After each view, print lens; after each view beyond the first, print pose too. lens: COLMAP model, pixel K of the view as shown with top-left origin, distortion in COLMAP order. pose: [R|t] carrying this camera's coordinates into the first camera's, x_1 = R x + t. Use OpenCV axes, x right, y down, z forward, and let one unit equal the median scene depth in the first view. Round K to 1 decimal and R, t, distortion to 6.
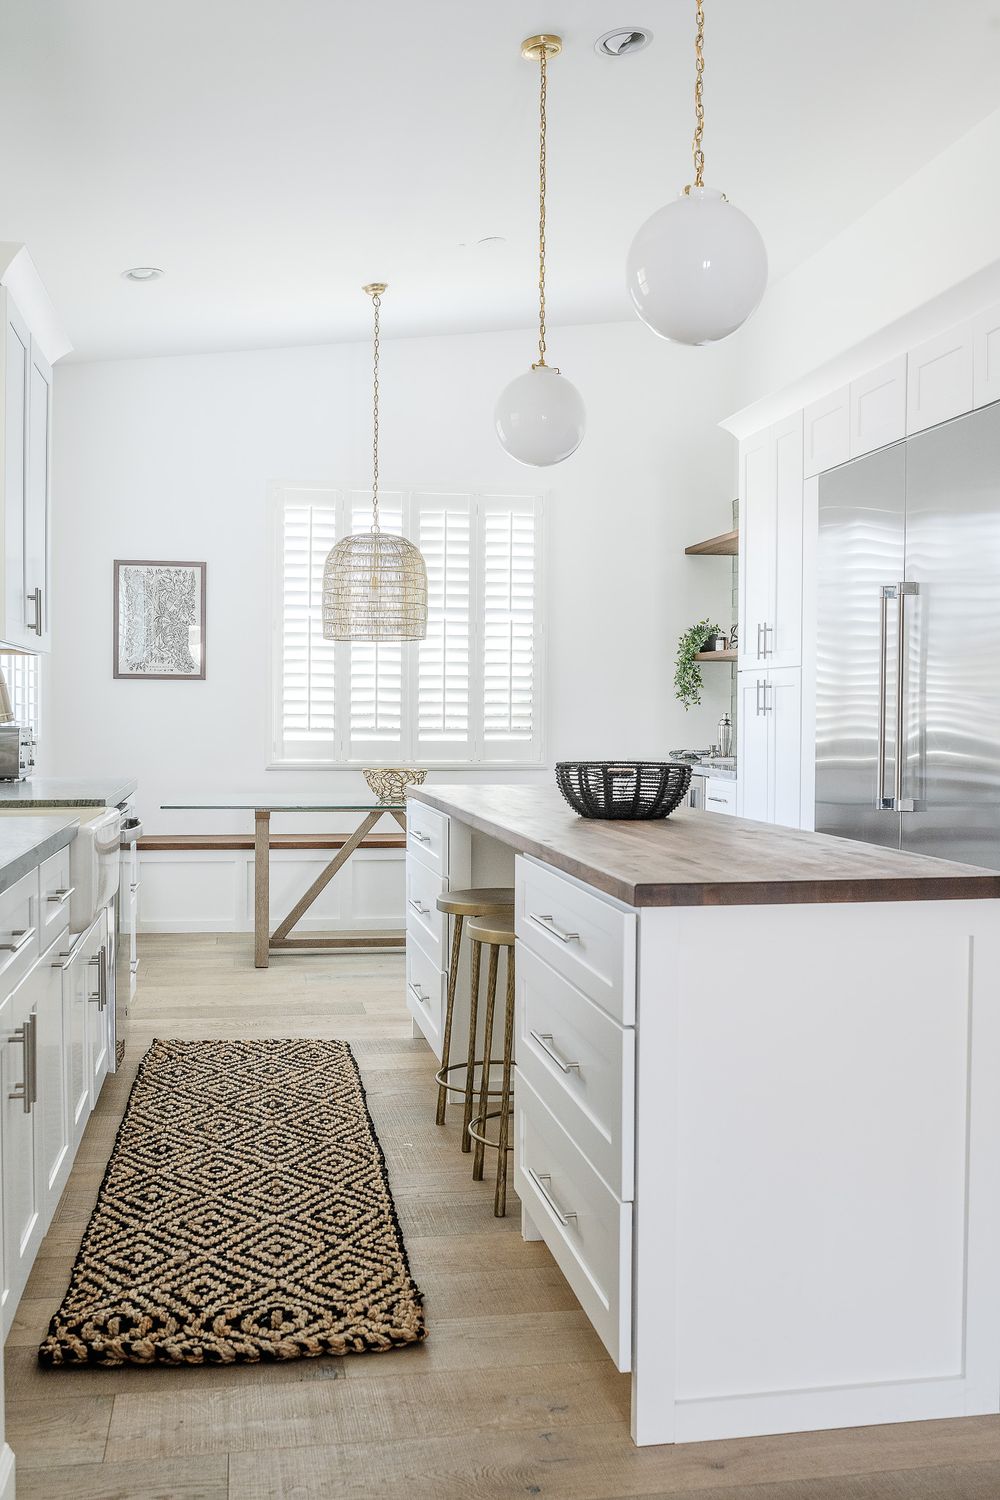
lens RADIAL K [[1414.9, 0, 501.6], [0, 1414.9, 744.0], [0, 0, 1]] dist [-0.024722, 0.000000]
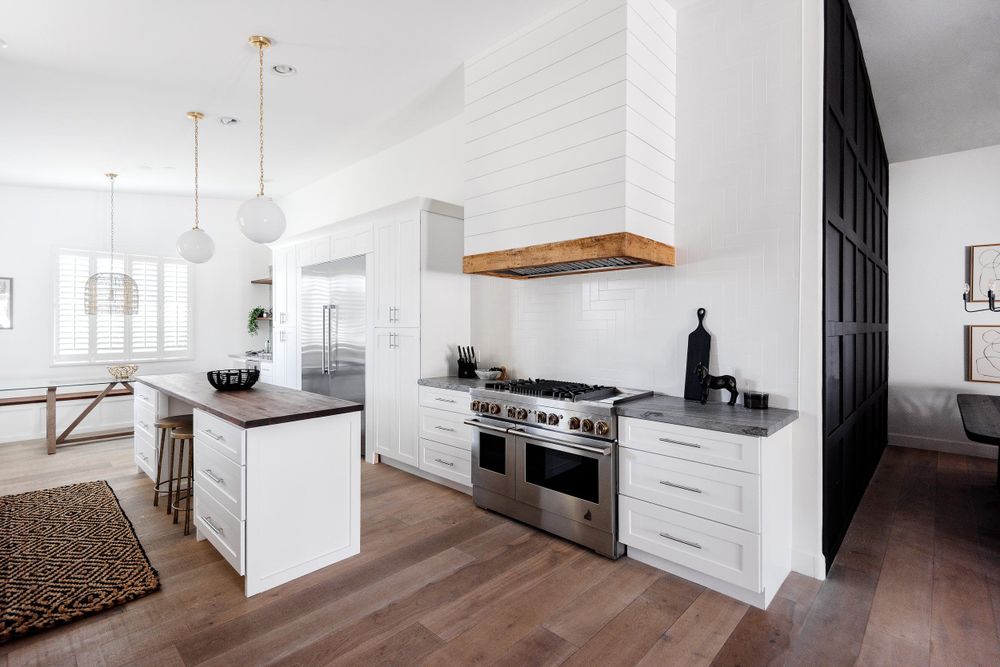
lens RADIAL K [[458.3, 0, 506.6], [0, 458.3, 332.0], [0, 0, 1]] dist [-0.000667, -0.000125]
pose [[0.799739, -0.011966, 0.600228, -0.030147], [0.014447, 0.999895, 0.000685, -0.055299], [-0.600174, 0.008123, 0.799829, -0.108857]]
